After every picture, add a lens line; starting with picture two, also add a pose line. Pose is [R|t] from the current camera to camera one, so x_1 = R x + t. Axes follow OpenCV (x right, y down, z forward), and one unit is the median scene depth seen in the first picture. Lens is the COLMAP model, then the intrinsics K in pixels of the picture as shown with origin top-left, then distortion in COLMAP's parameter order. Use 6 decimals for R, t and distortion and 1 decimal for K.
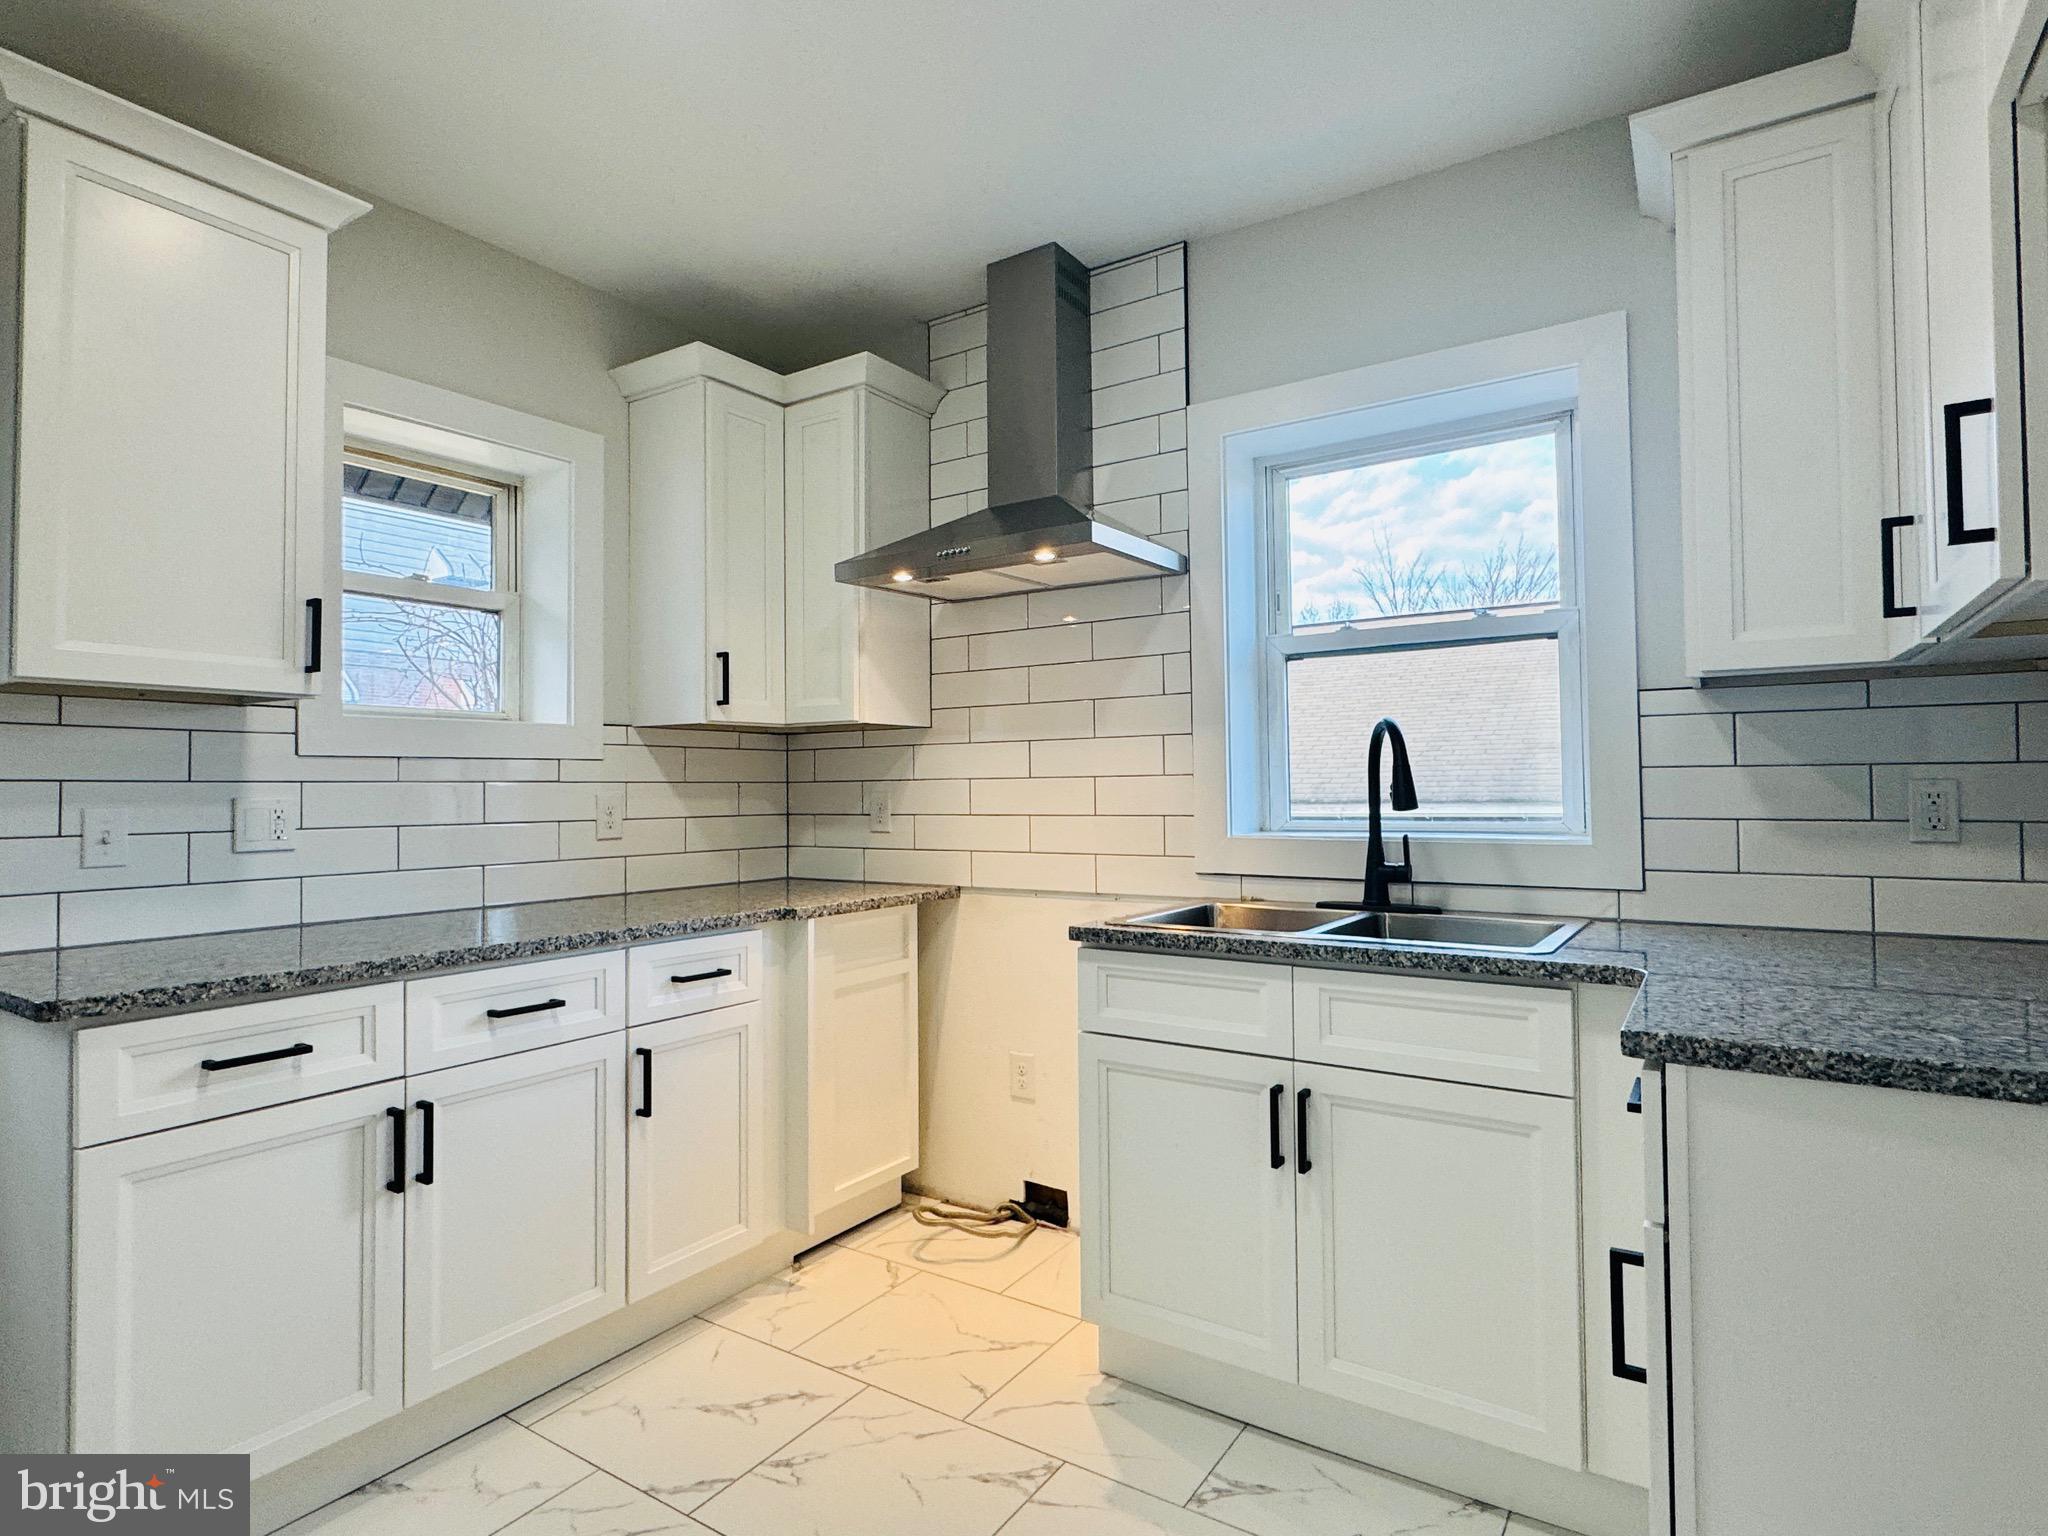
lens RADIAL K [[1091.4, 0, 1017.8], [0, 1091.4, 761.0], [0, 0, 1]] dist [-0.003307, 0.000494]
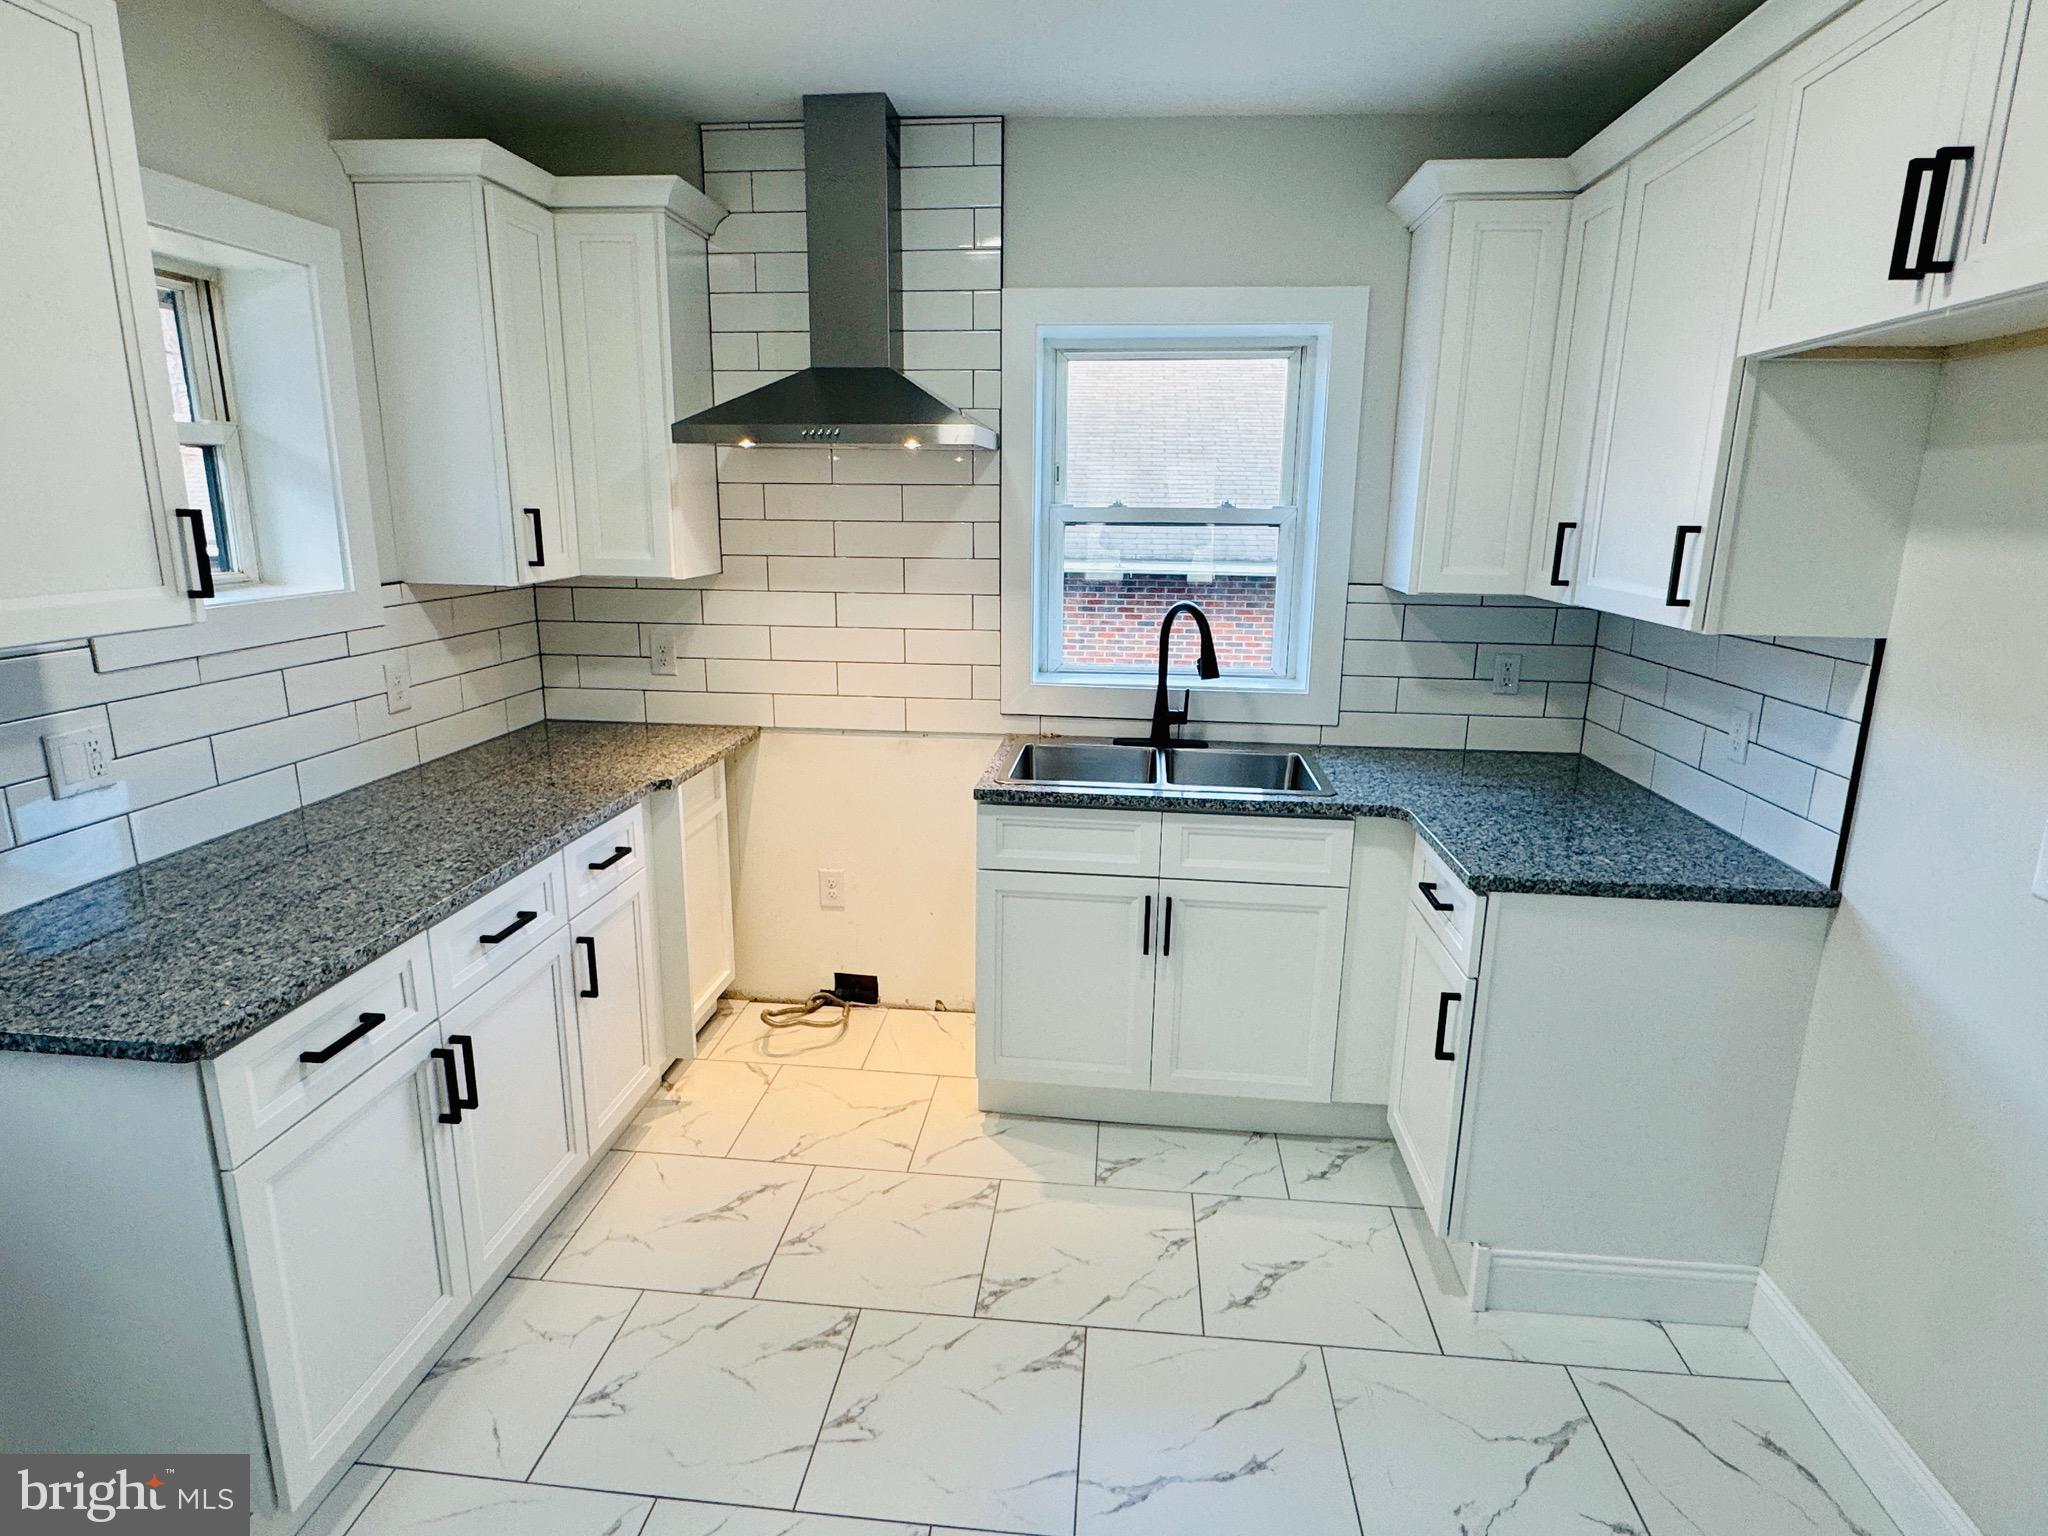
lens RADIAL K [[1091.4, 0, 1020.1], [0, 1091.4, 758.5], [0, 0, 1]] dist [-0.003307, 0.000494]
pose [[0.884965, -0.087010, 0.457456, -0.446991], [-0.032563, 0.968419, 0.247192, -0.176294], [-0.464517, -0.233653, 0.854184, -0.043238]]
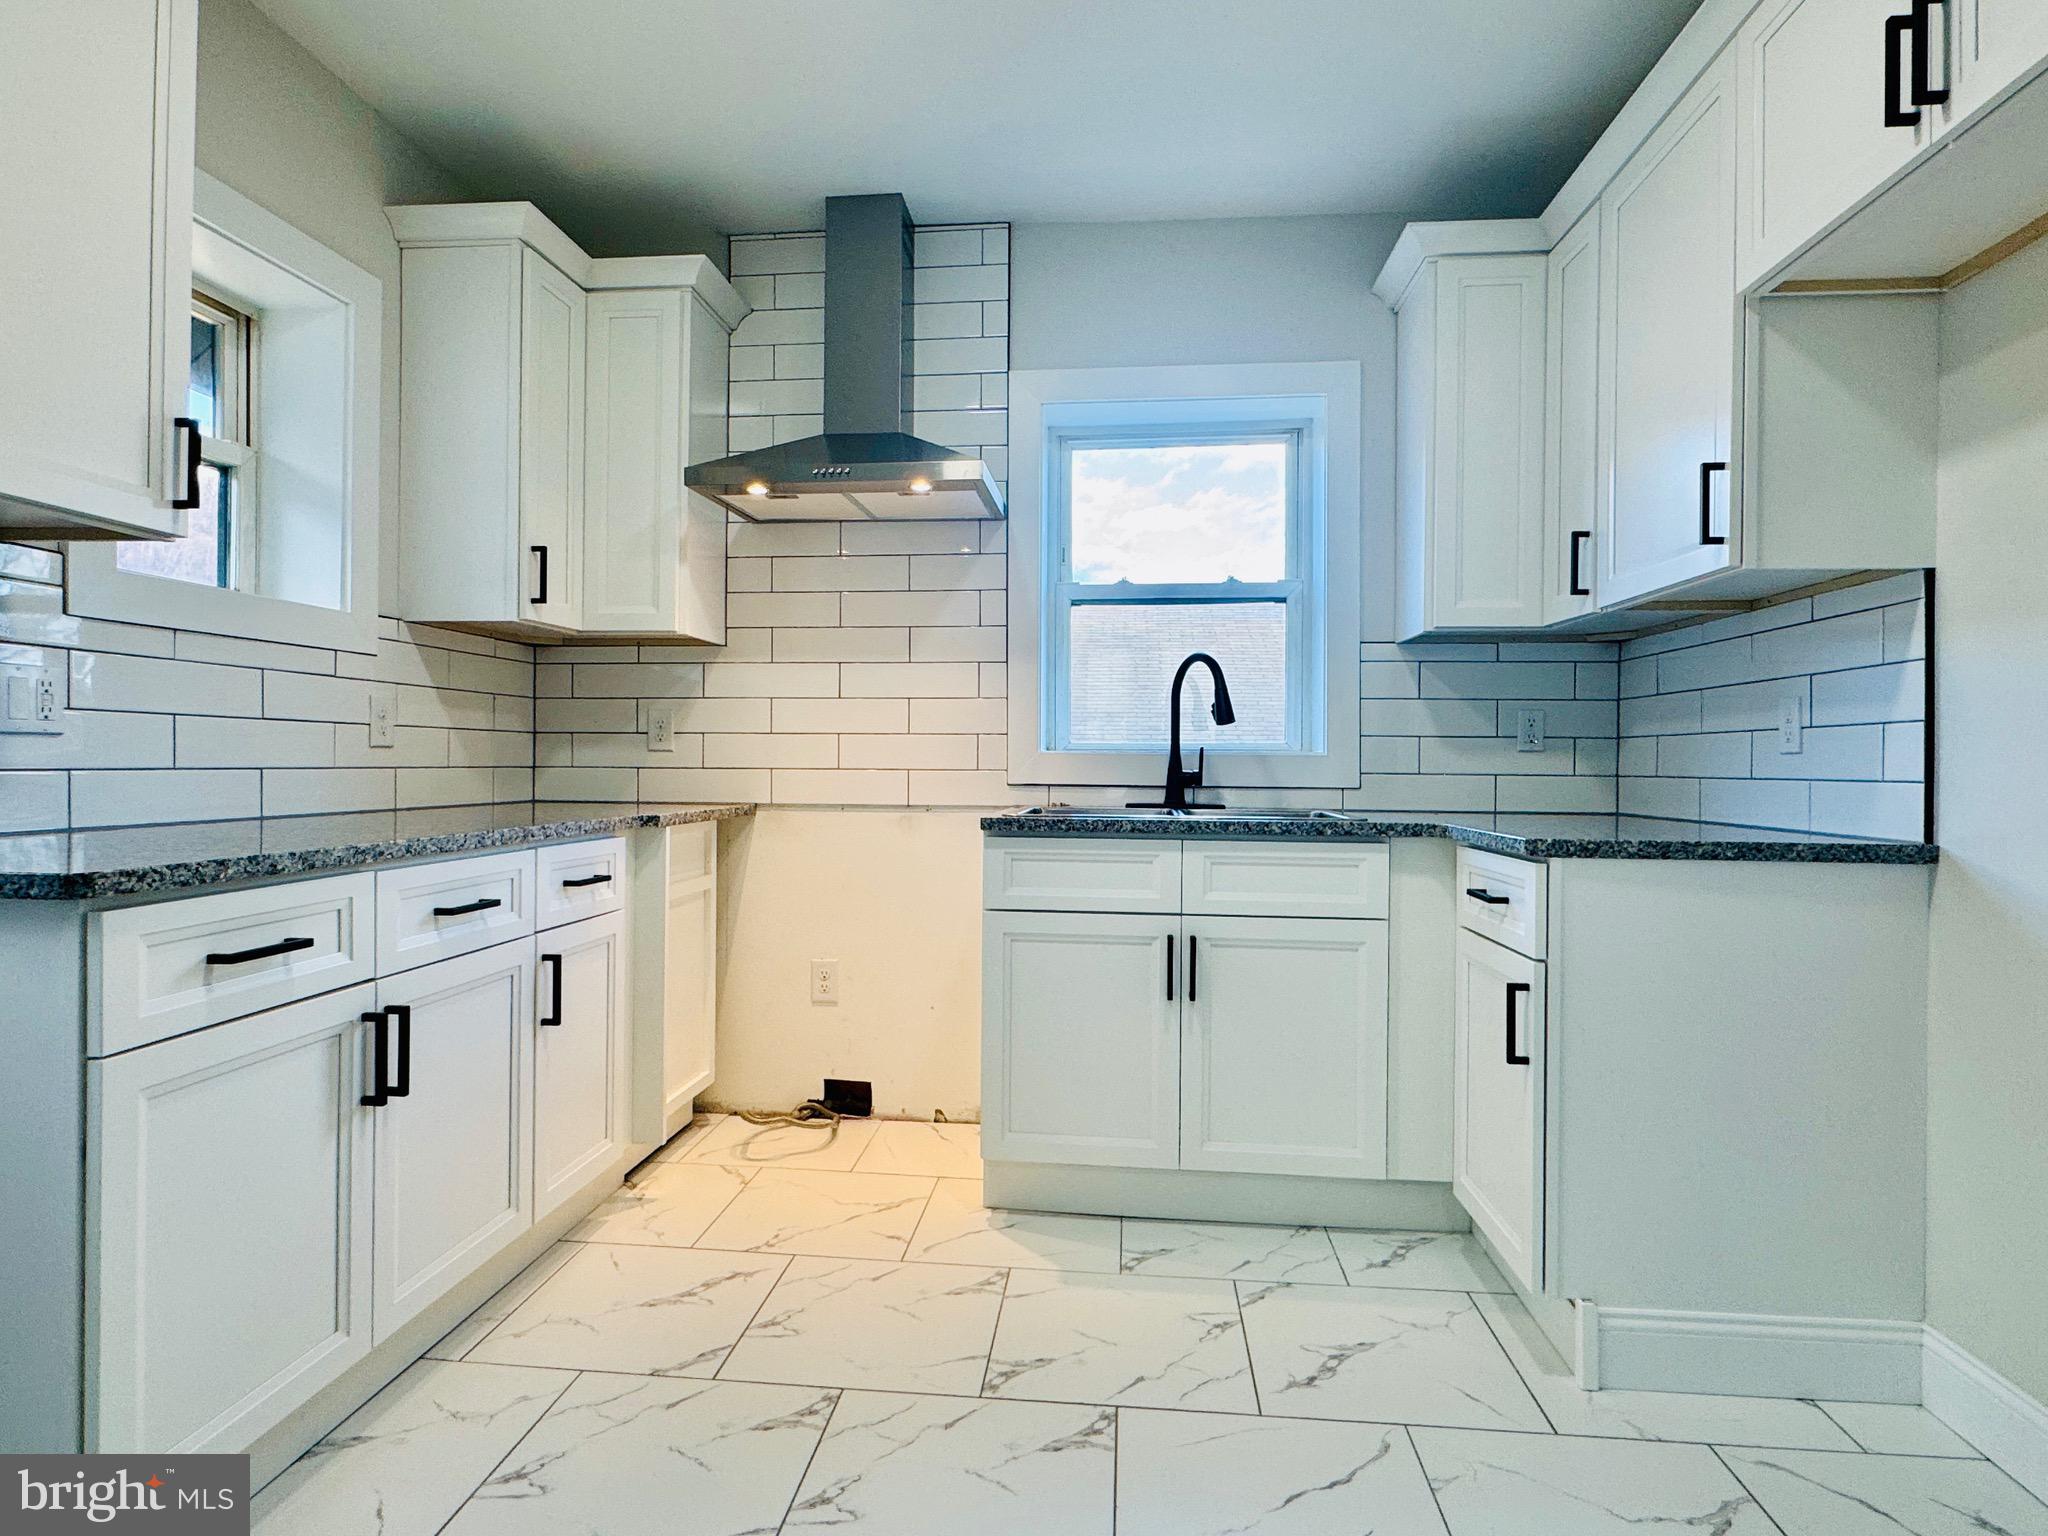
lens RADIAL K [[1091.4, 0, 1018.7], [0, 1091.4, 761.7], [0, 0, 1]] dist [-0.003307, 0.000494]
pose [[0.885322, 0.016153, 0.464698, -0.436290], [-0.028466, 0.999405, 0.019492, 0.069257], [-0.464107, -0.030485, 0.885254, -0.017262]]
